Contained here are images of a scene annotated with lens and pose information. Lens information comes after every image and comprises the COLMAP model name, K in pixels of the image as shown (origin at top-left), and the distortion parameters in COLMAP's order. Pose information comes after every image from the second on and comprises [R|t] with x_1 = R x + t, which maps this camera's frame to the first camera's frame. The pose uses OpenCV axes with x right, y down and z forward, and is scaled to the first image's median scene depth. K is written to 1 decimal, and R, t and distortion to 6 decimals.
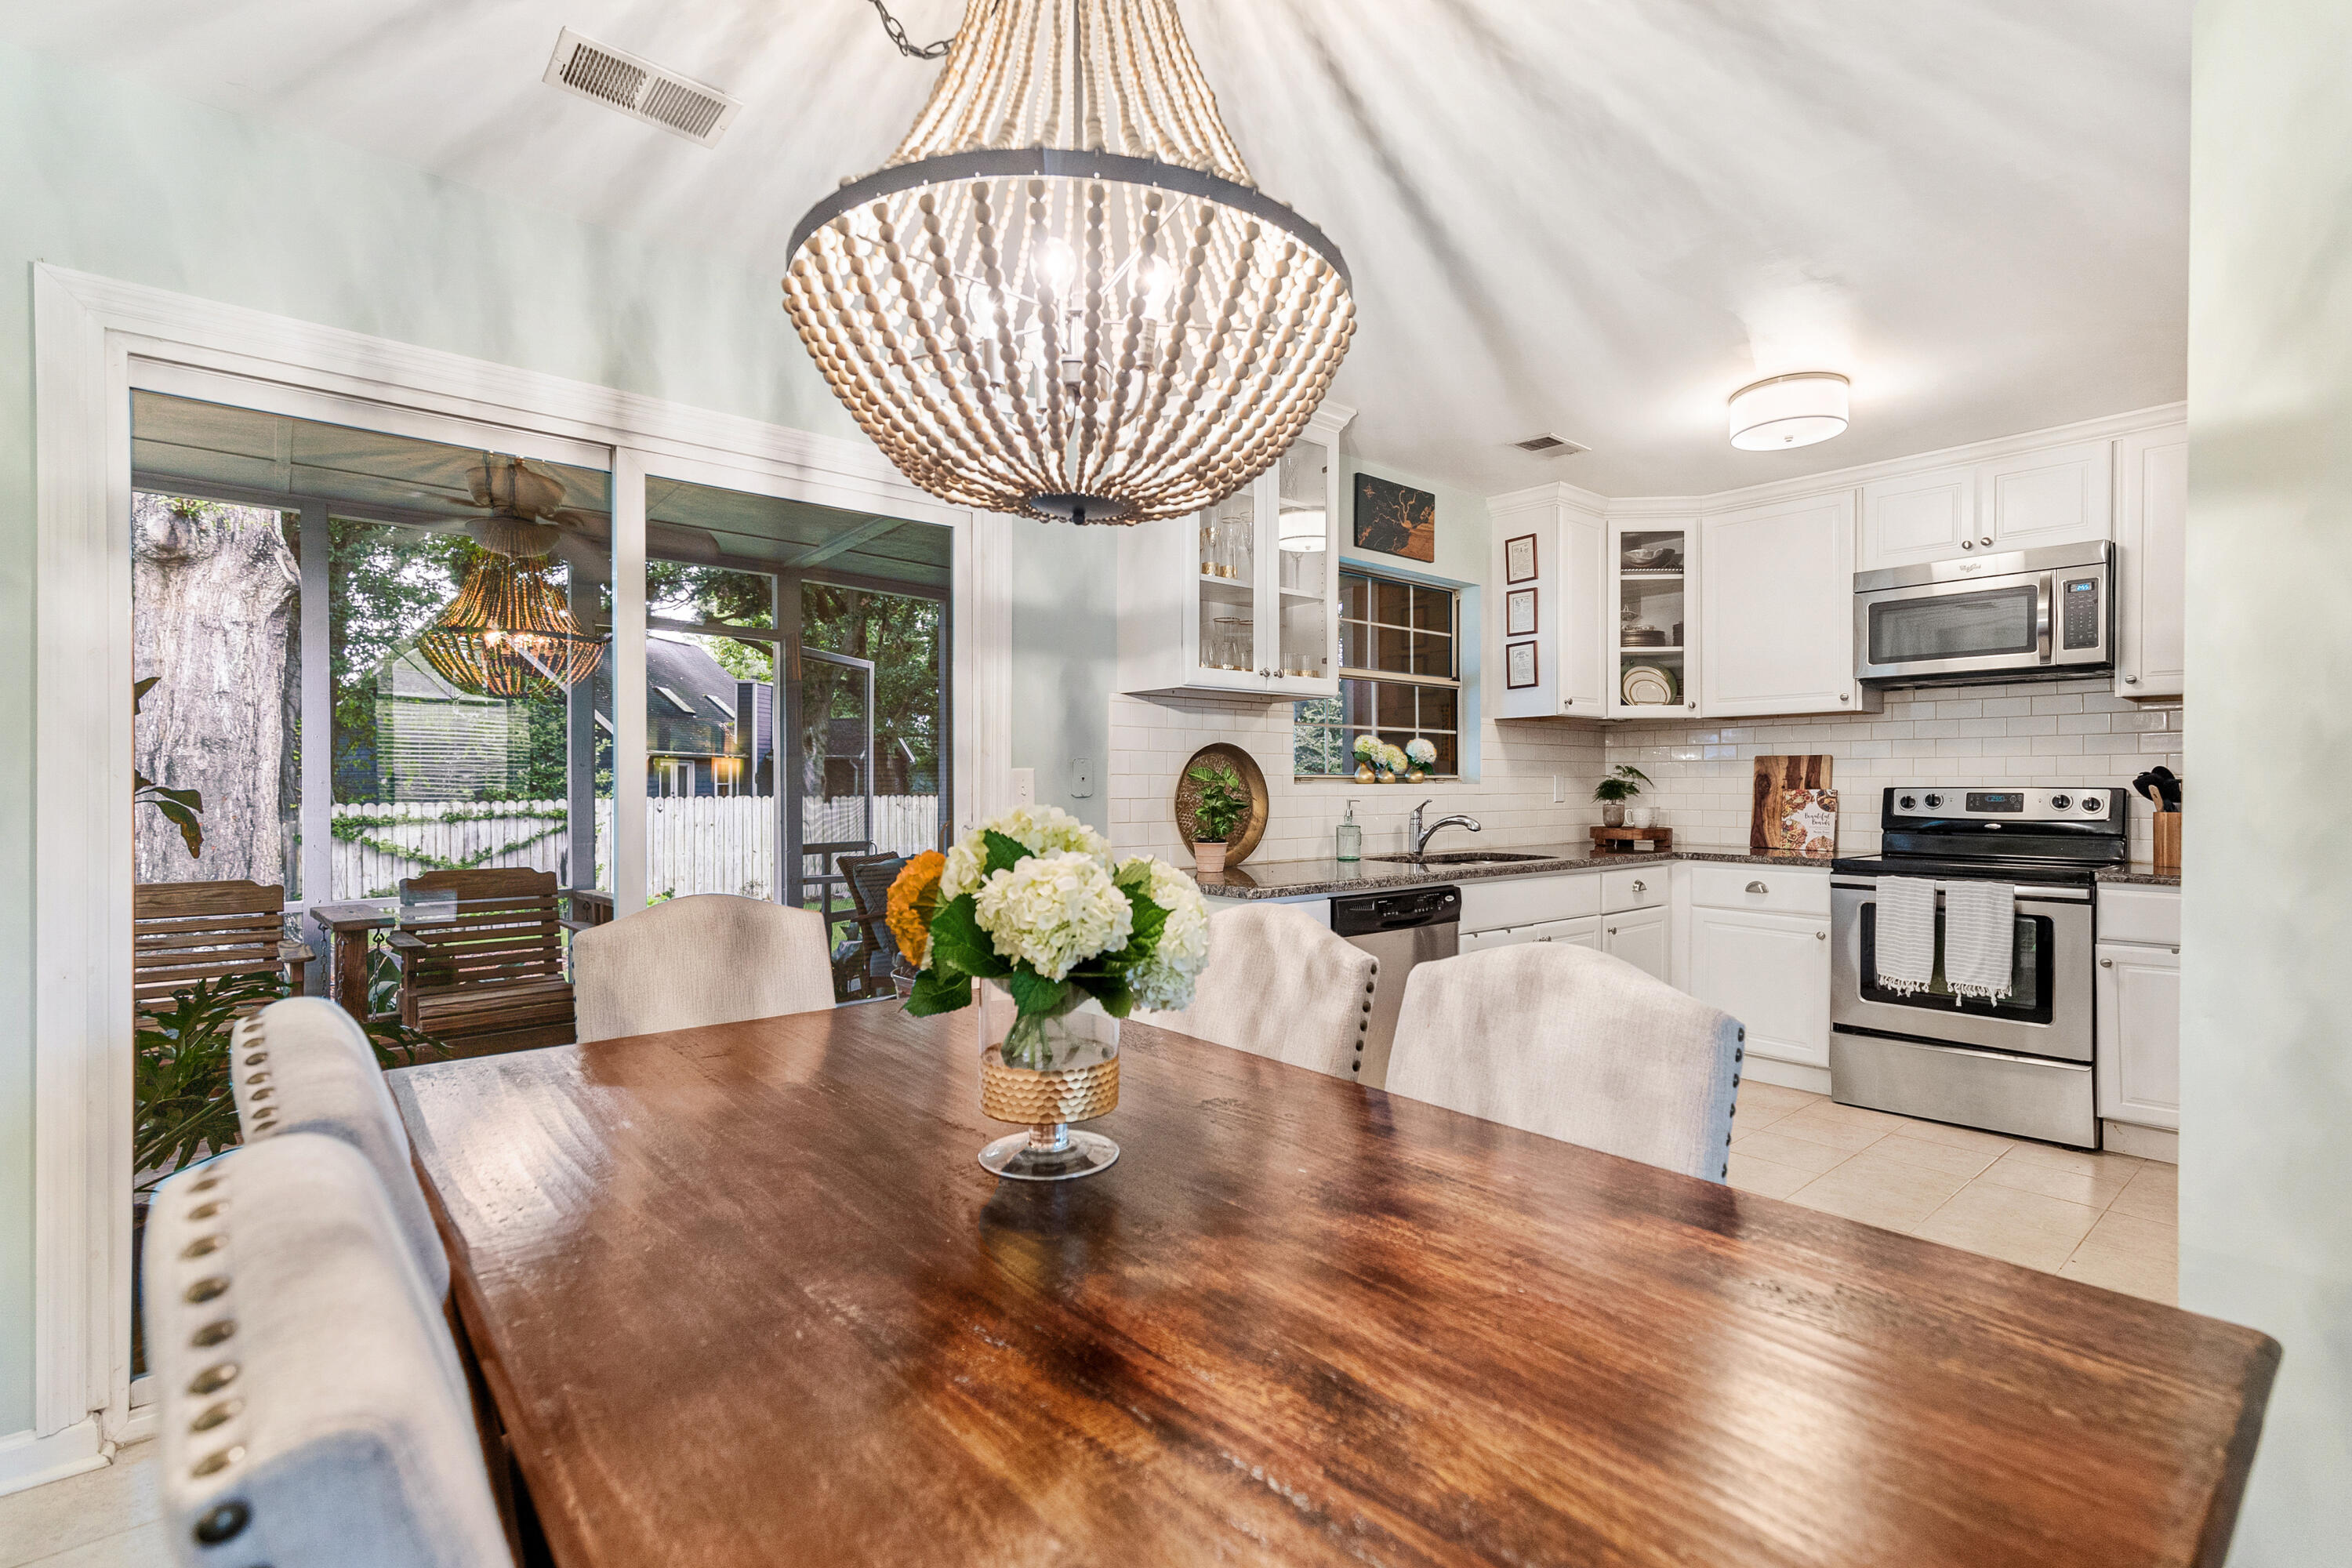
lens RADIAL K [[1067.8, 0, 1173.7], [0, 1067.8, 788.9], [0, 0, 1]] dist [-0.004665, -0.000748]
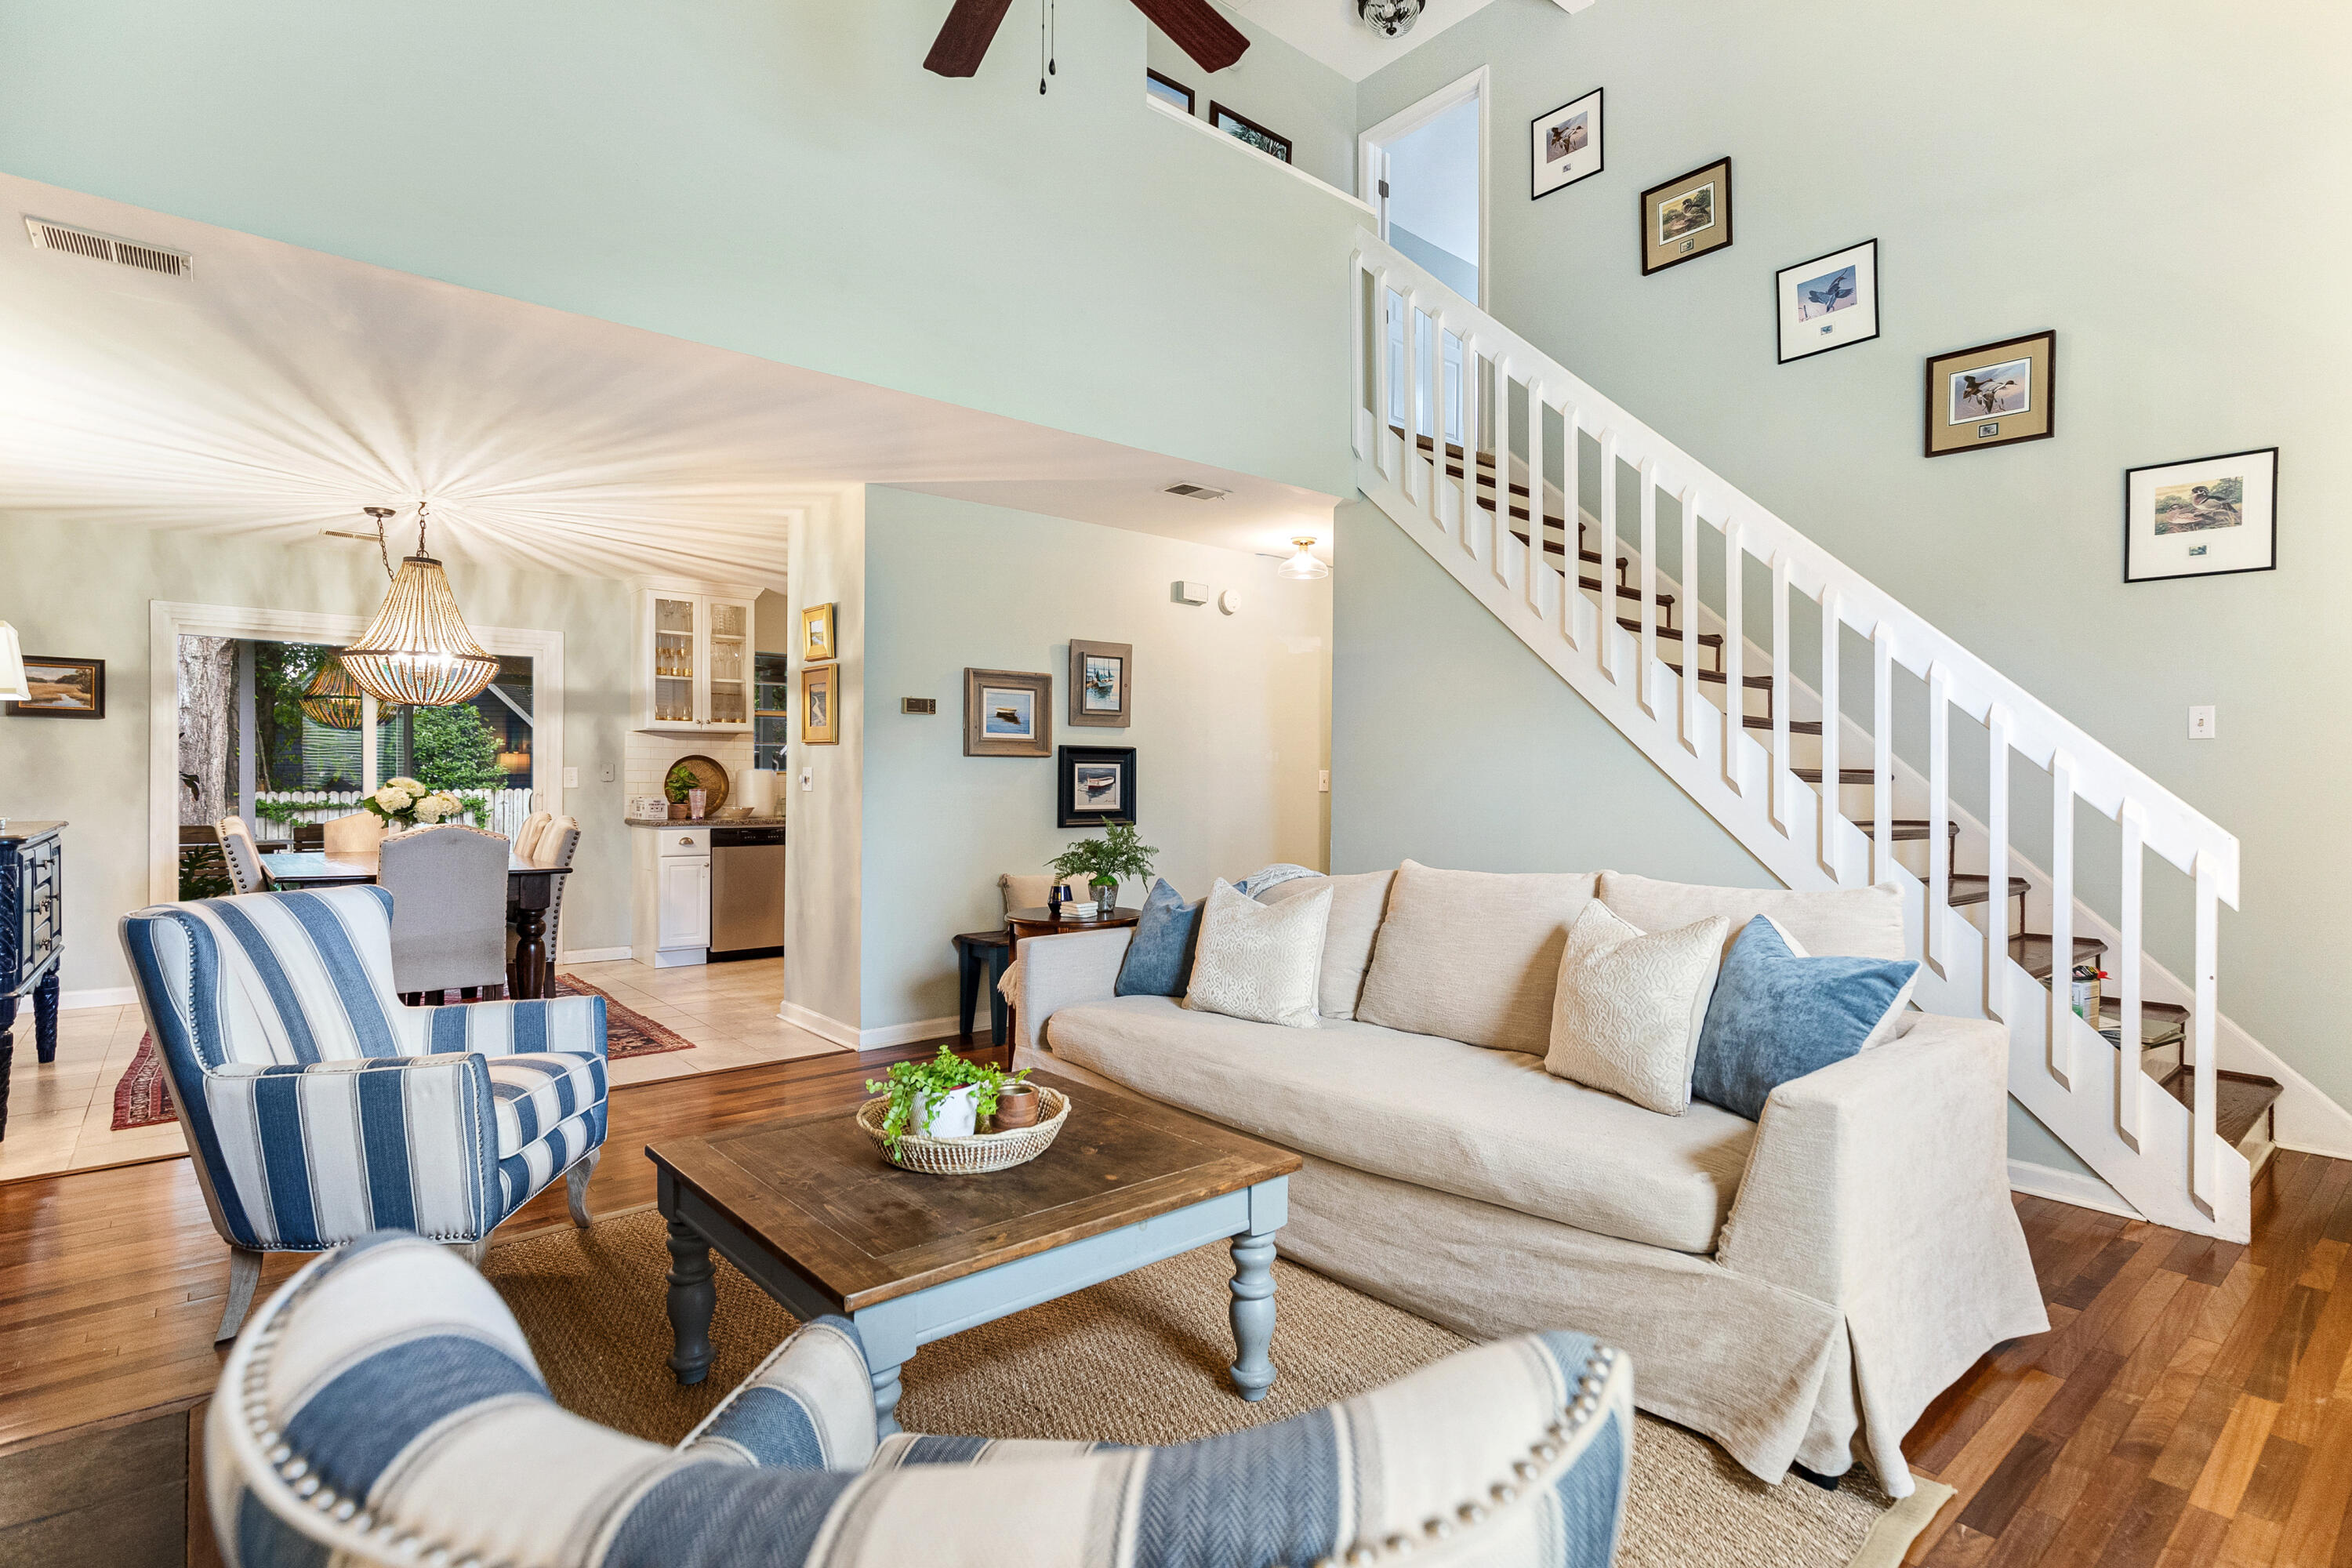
lens RADIAL K [[1207.4, 0, 1174.9], [0, 1207.4, 787.5], [0, 0, 1]] dist [0.000222, 0.000393]
pose [[0.999501, 0.006605, -0.030885, 0.291668], [-0.006645, 0.999977, -0.001171, 0.003697], [0.030876, 0.001375, 0.999522, -0.350847]]
